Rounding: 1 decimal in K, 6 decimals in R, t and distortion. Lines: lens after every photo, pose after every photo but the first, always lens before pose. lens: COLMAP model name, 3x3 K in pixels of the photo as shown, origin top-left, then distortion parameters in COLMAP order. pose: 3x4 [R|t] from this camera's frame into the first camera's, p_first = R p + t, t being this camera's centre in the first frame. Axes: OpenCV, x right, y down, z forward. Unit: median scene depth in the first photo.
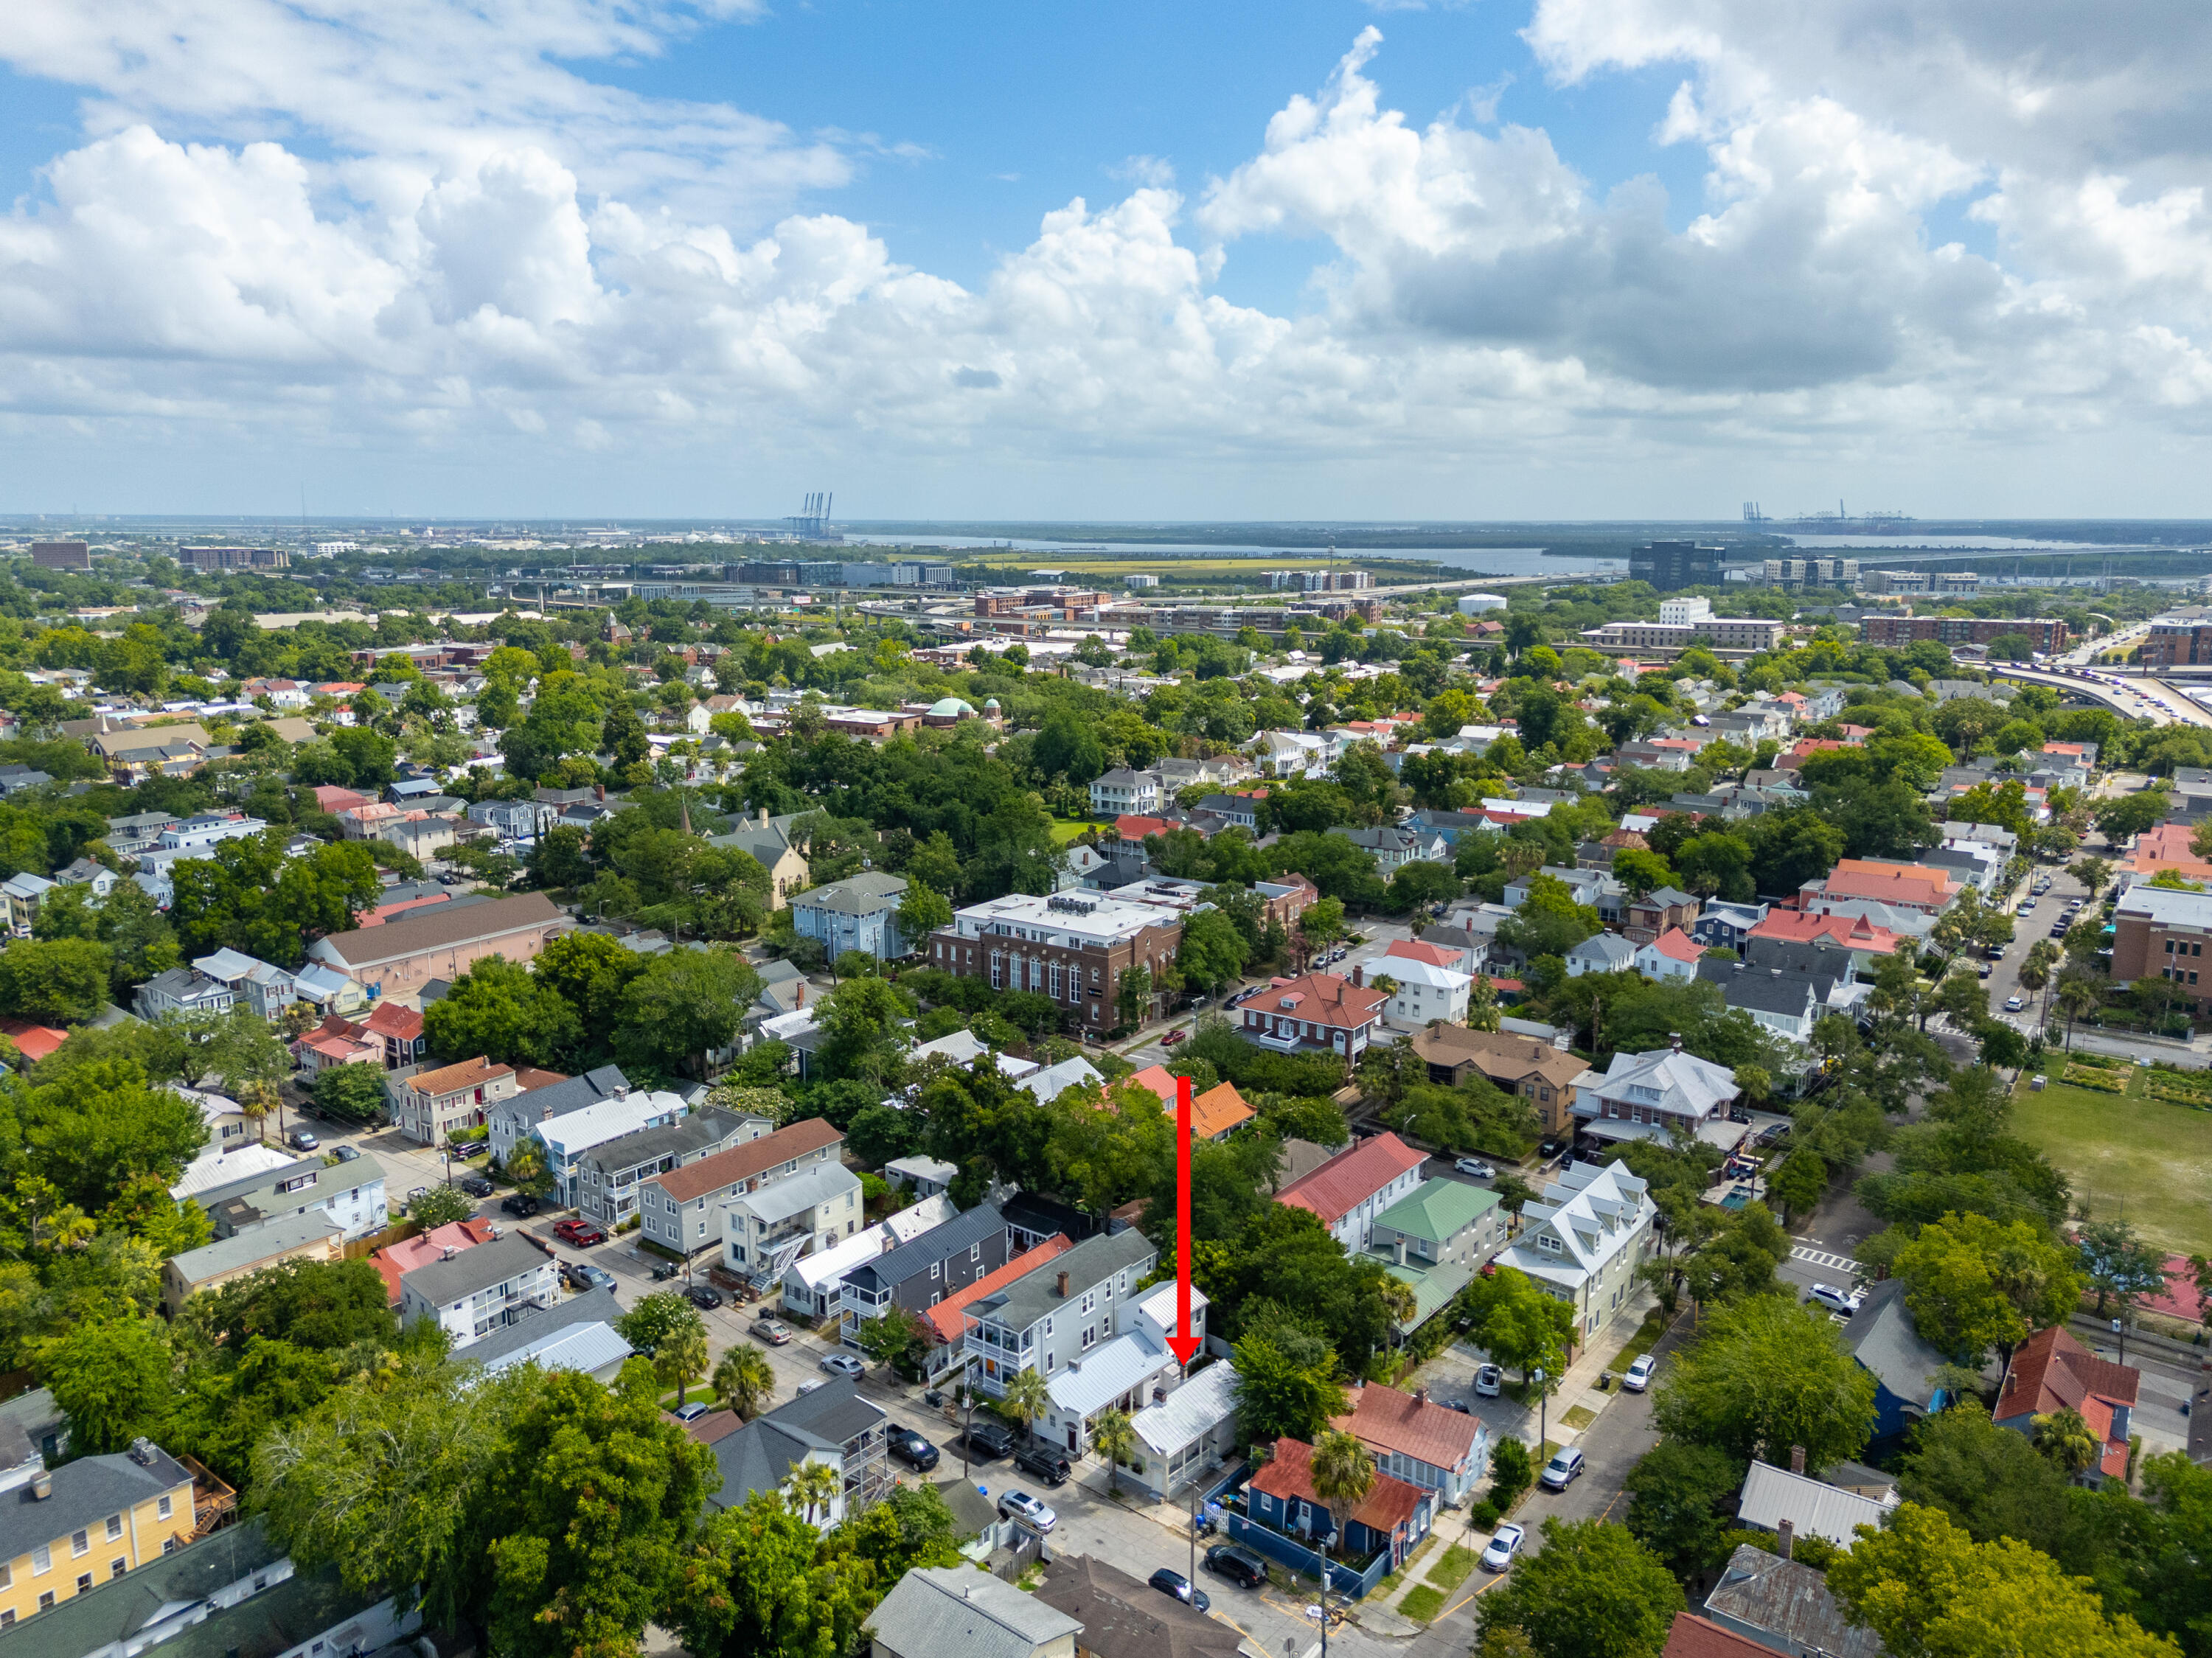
lens RADIAL K [[1637.0, 0, 1117.5], [0, 1637.0, 859.3], [0, 0, 1]] dist [0.100729, -0.100835]
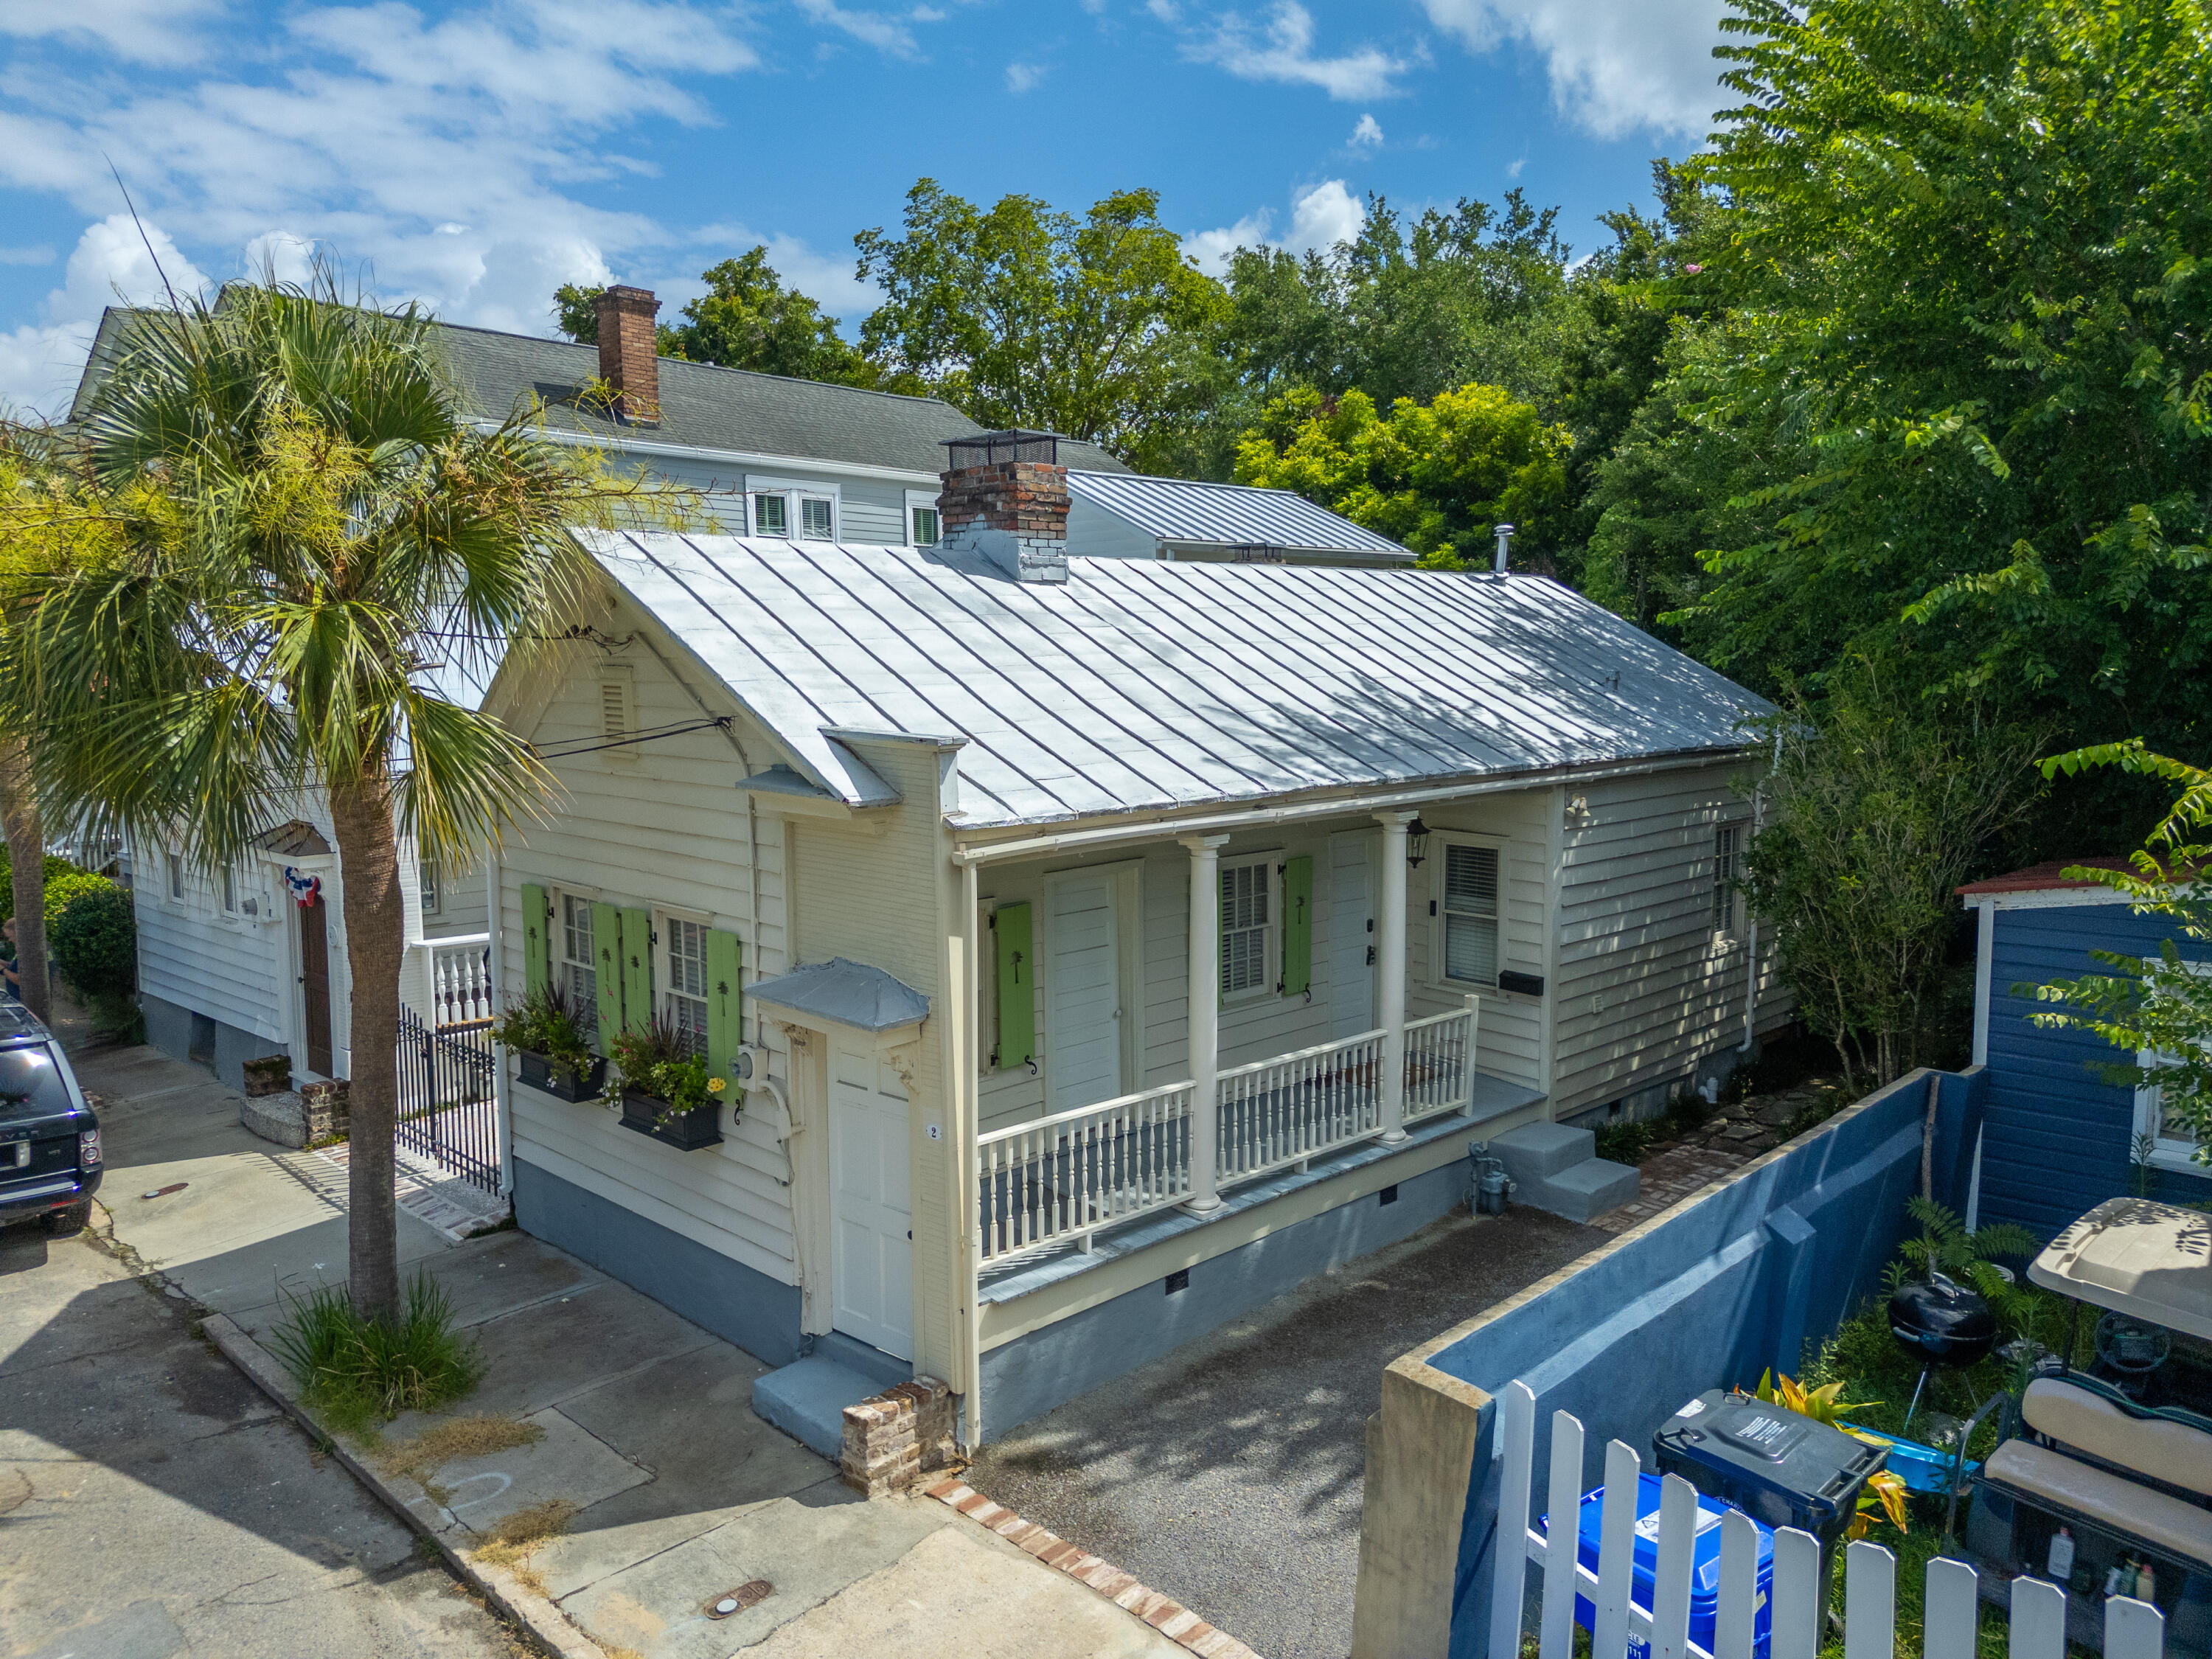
lens RADIAL K [[1631.6, 0, 1106.0], [0, 1631.6, 829.5], [0, 0, 1]] dist [0.086126, -0.073659]
pose [[0.995496, 0.010972, -0.094163, 0.035587], [-0.019426, 0.995812, -0.089337, 0.299437], [0.092788, 0.090764, 0.991540, 0.757185]]
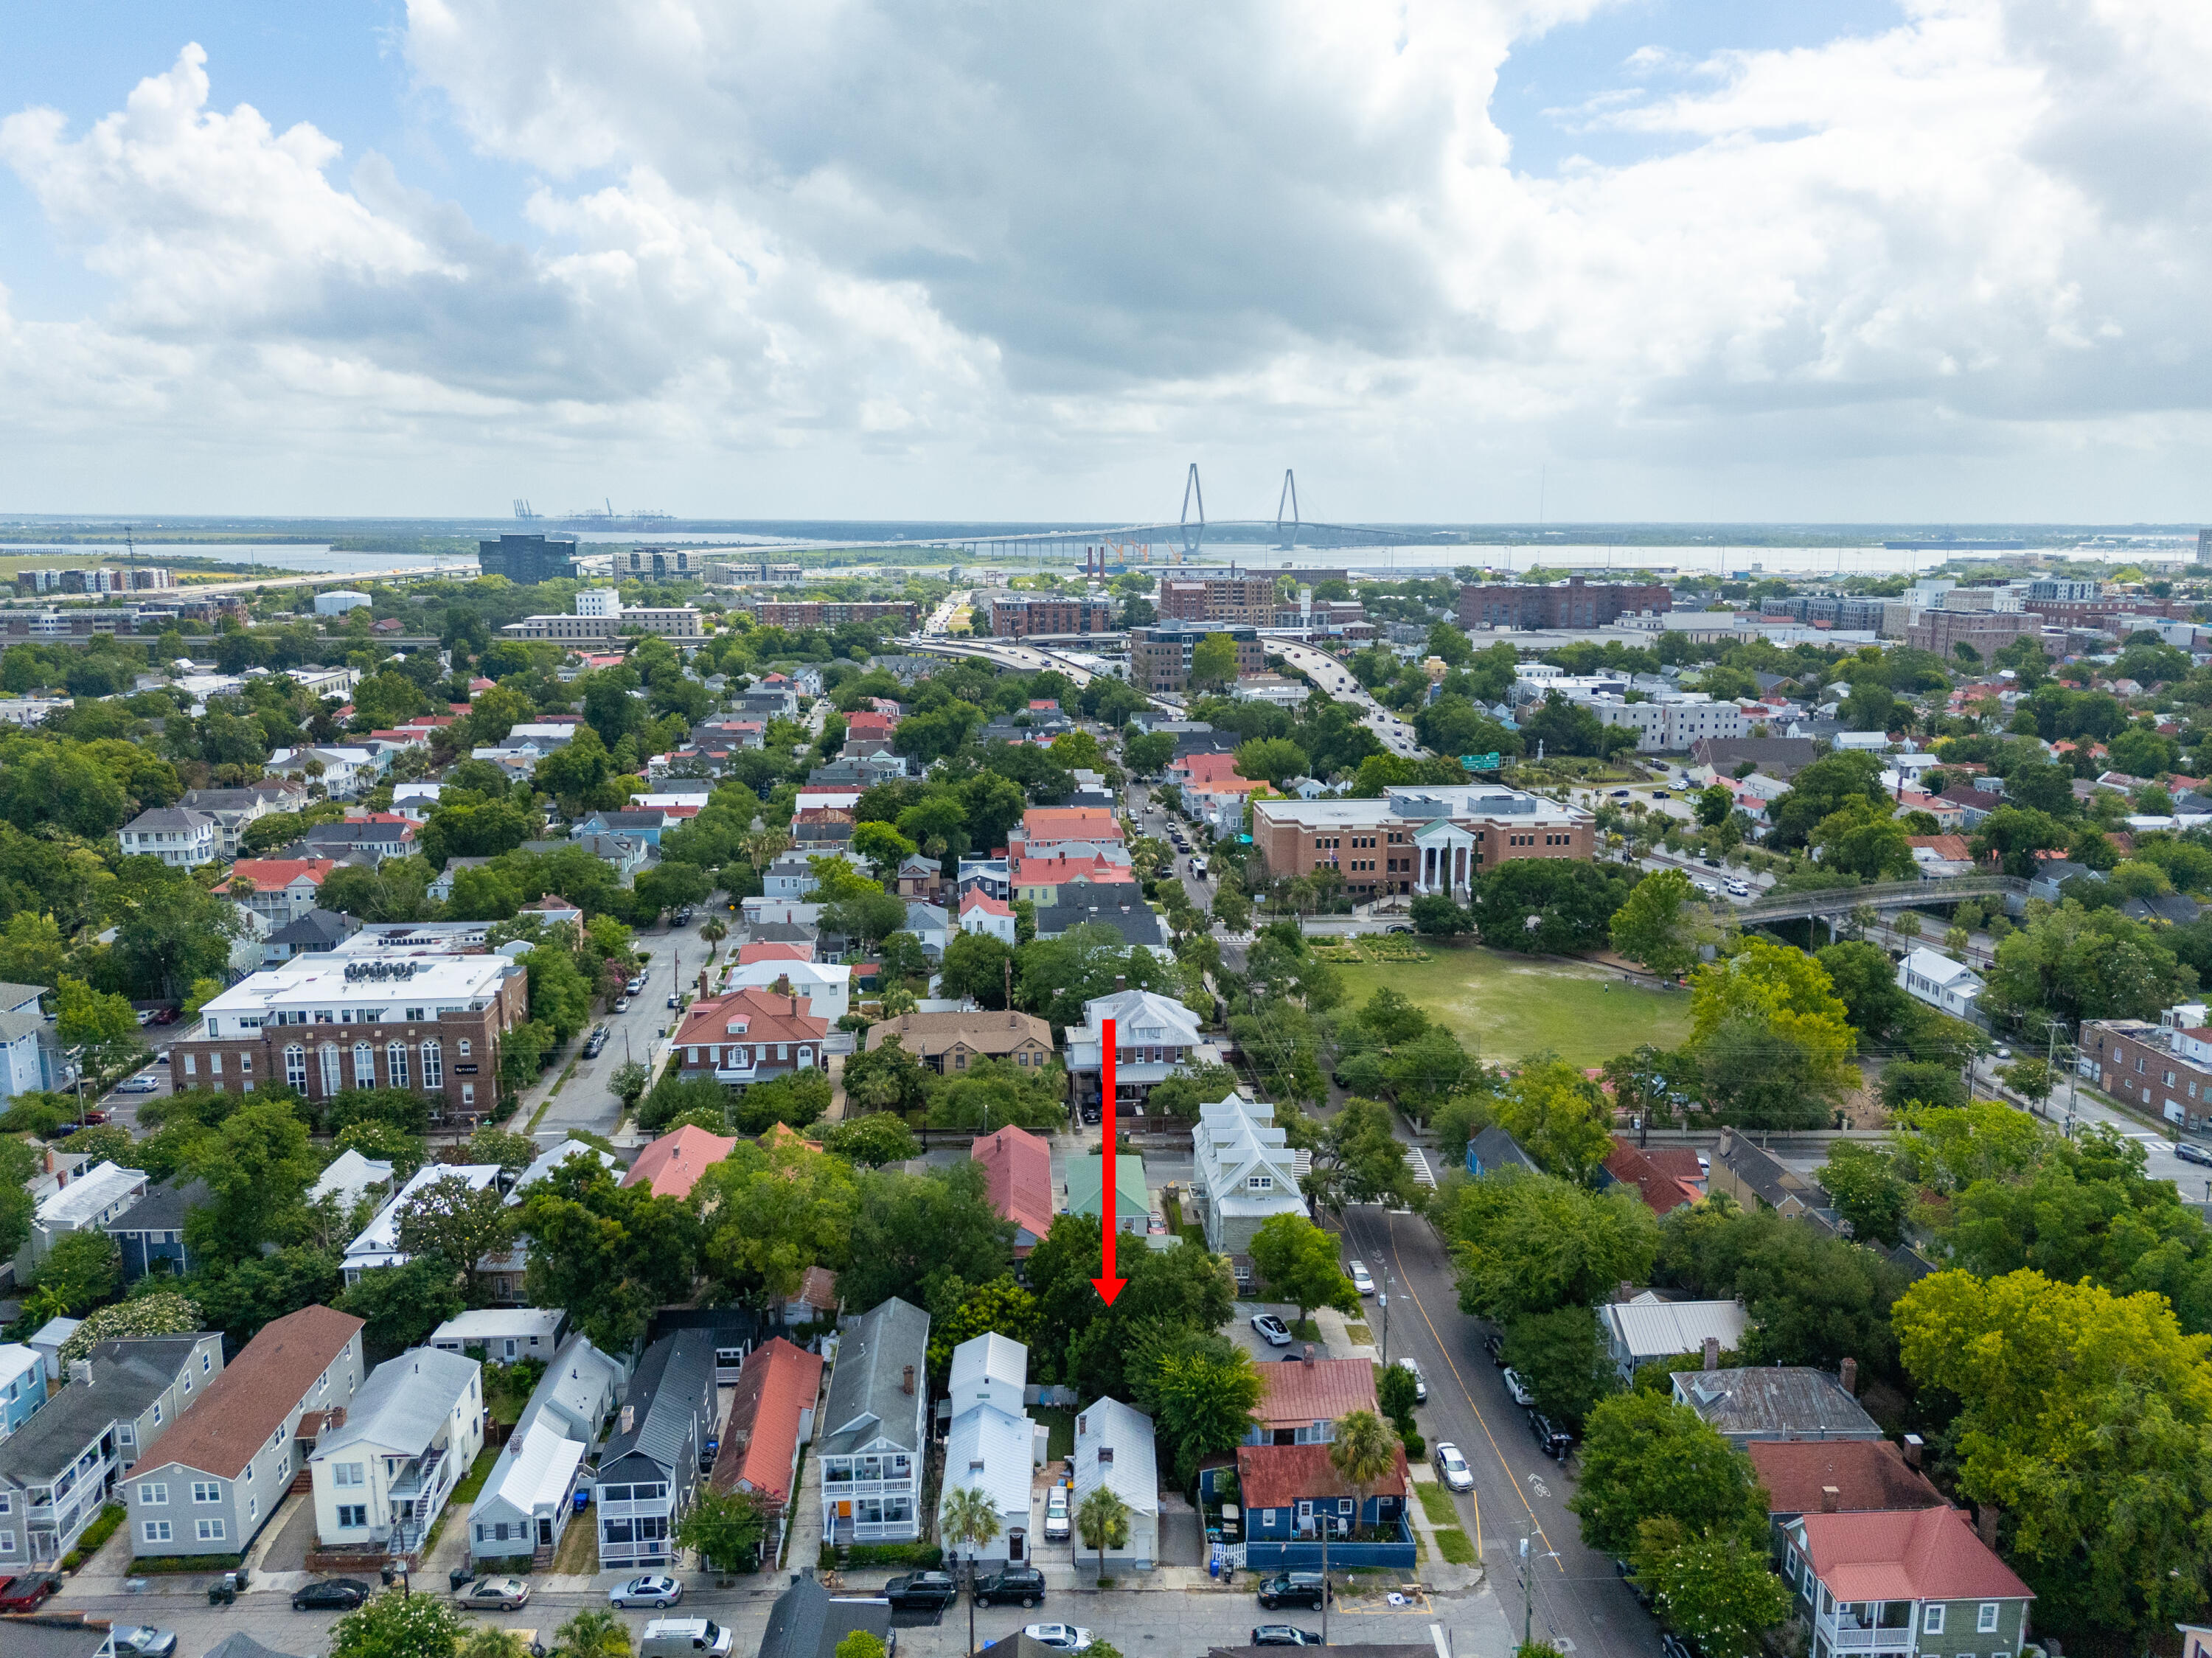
lens RADIAL K [[1631.5, 0, 1106.0], [0, 1631.5, 829.0], [0, 0, 1]] dist [0.086126, -0.073659]
pose [[0.763376, -0.123157, 0.634105, -0.414787], [0.132714, 0.990617, 0.032630, -0.030380], [-0.632174, 0.059245, 0.772558, 0.252292]]
